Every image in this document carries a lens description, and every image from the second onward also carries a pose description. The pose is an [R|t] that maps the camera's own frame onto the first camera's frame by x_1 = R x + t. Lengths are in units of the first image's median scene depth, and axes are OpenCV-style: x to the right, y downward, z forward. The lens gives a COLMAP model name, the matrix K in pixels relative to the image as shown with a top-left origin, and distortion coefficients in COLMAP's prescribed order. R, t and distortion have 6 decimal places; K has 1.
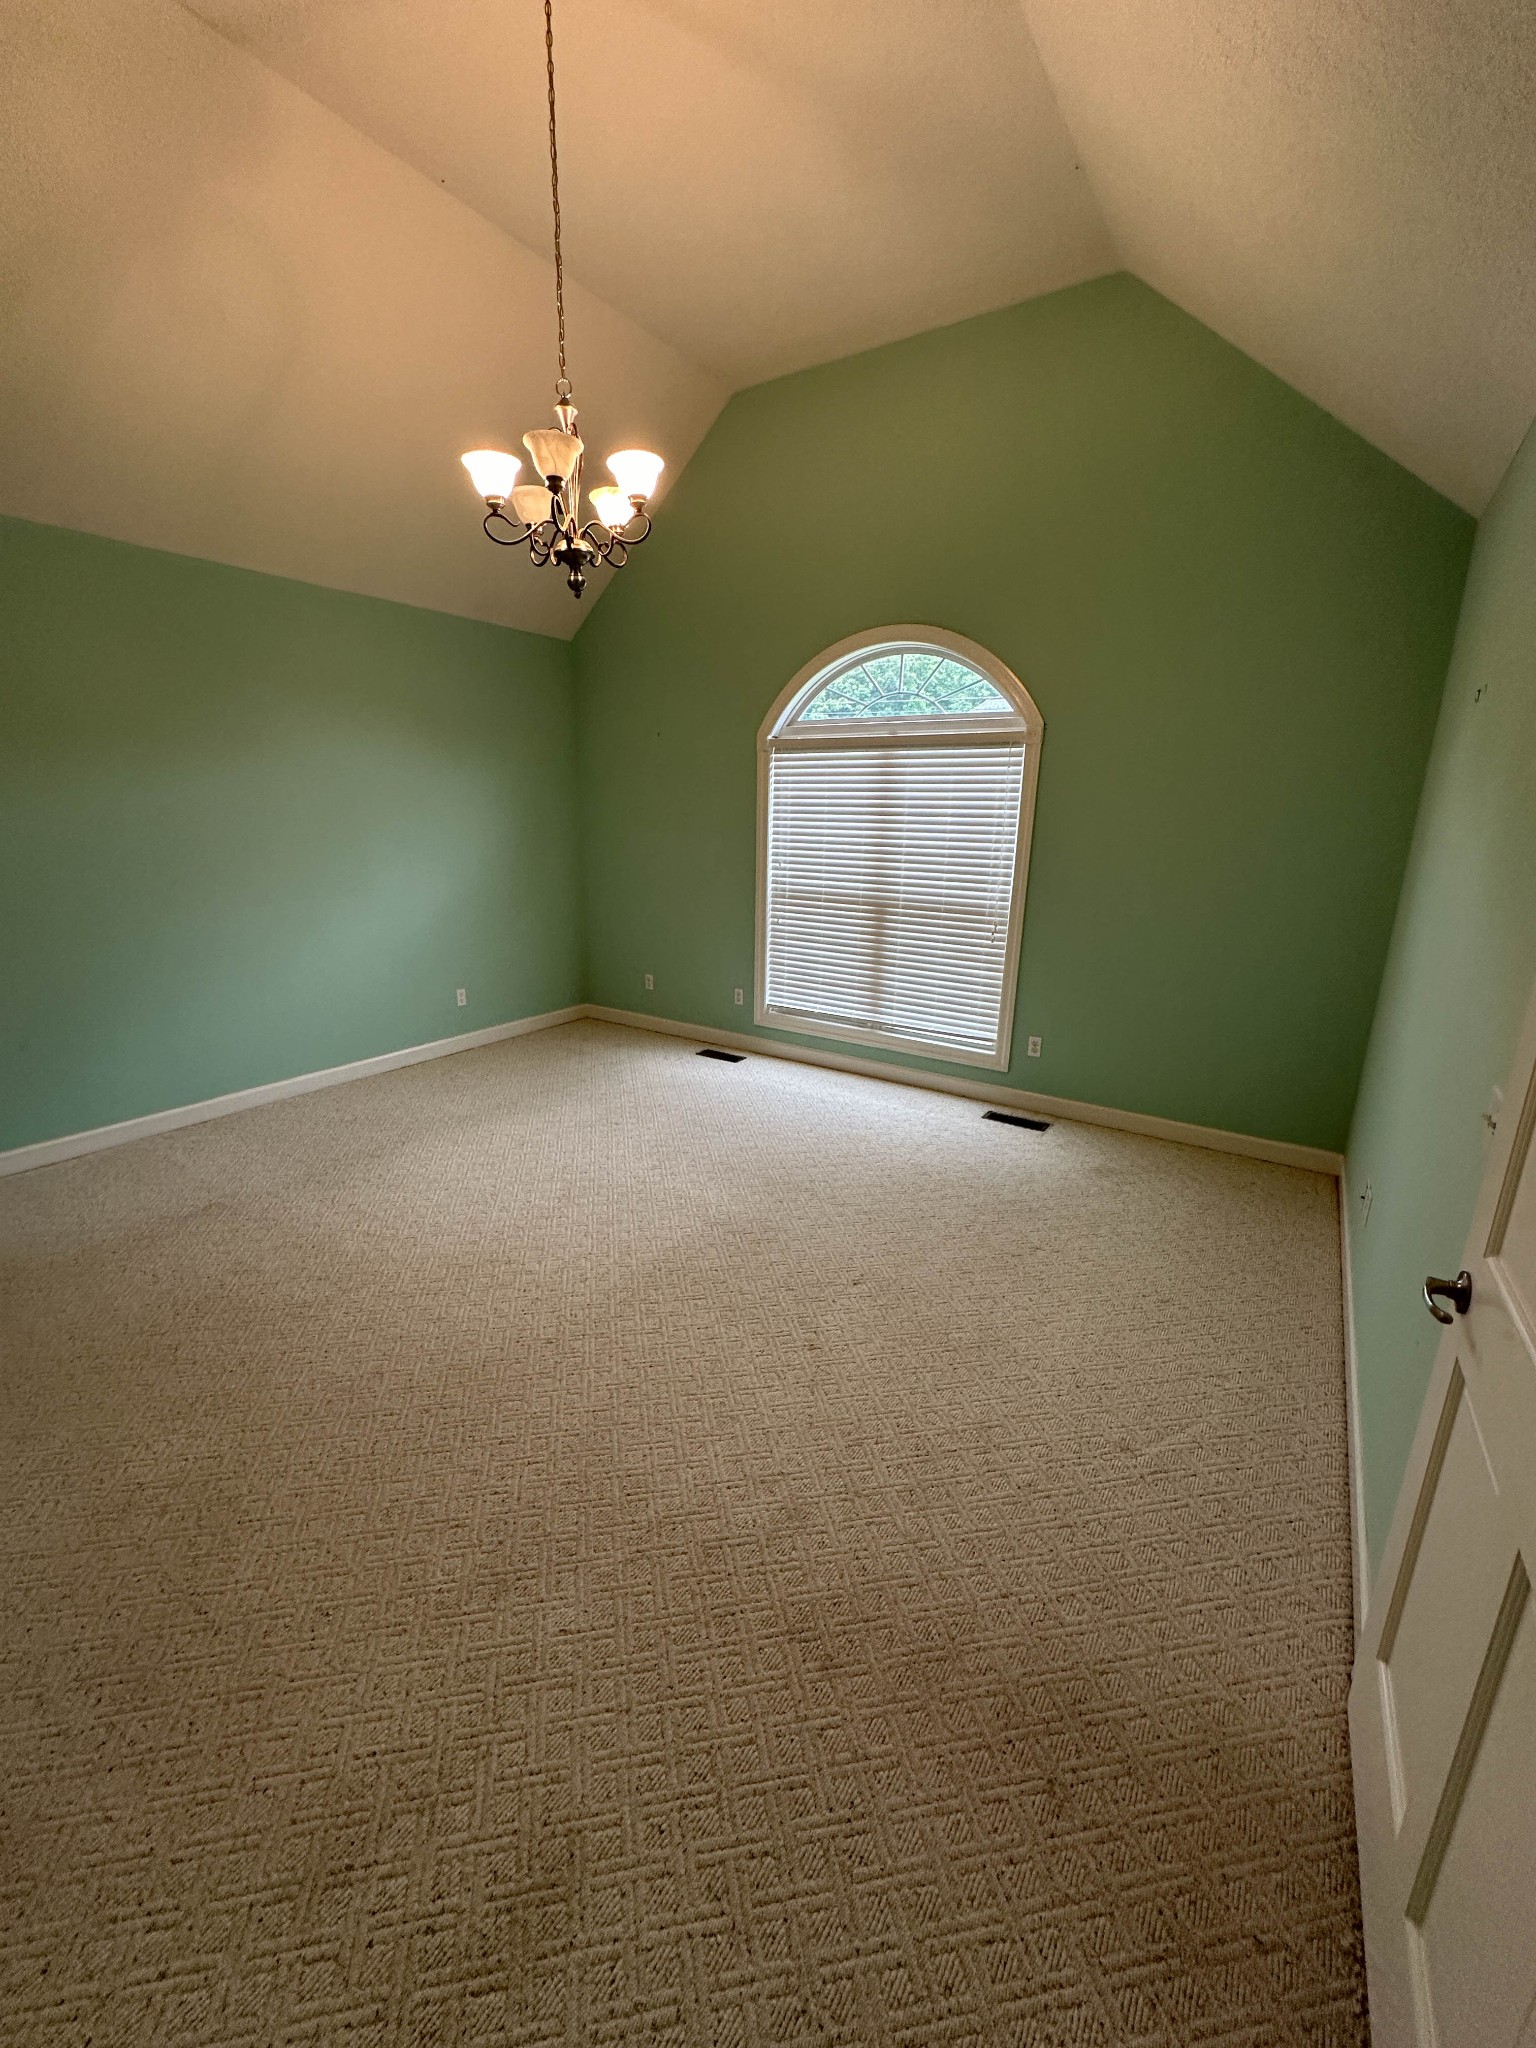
lens RADIAL K [[817.7, 0, 752.0], [0, 817.7, 1026.6], [0, 0, 1]] dist [0.001534, 0.000080]
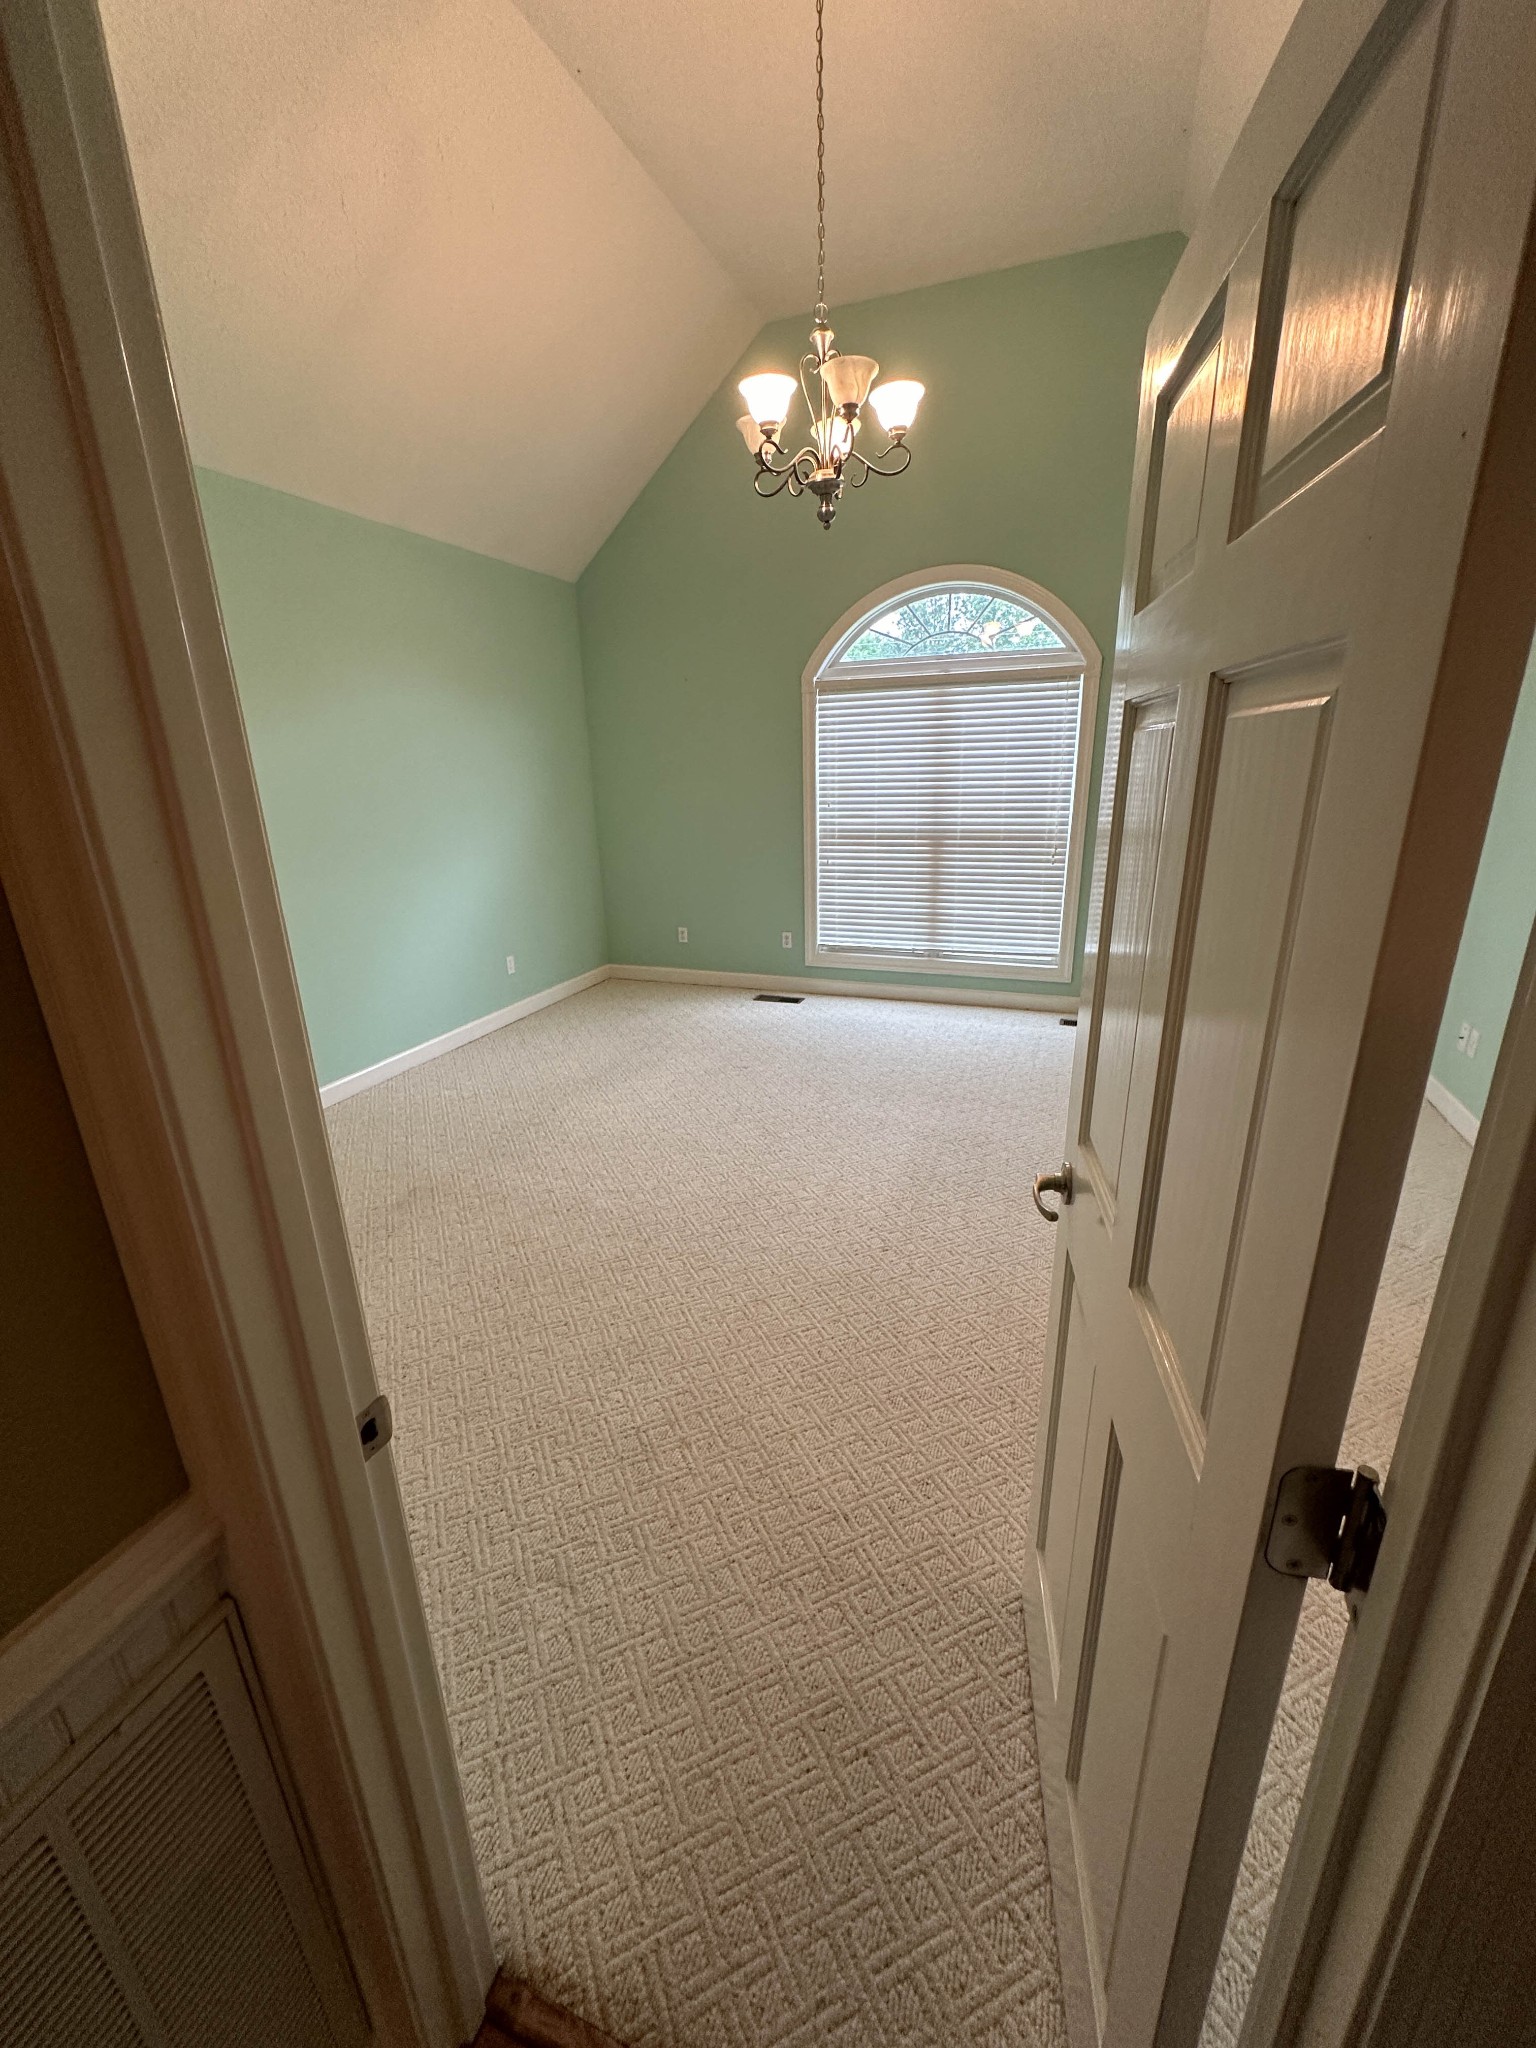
lens RADIAL K [[817.7, 0, 769.7], [0, 817.7, 1027.2], [0, 0, 1]] dist [0.001534, 0.000080]
pose [[0.974866, -0.106480, 0.195702, -0.276167], [0.096603, 0.993551, 0.059368, 0.009963], [-0.200761, -0.038971, 0.978865, 0.000537]]
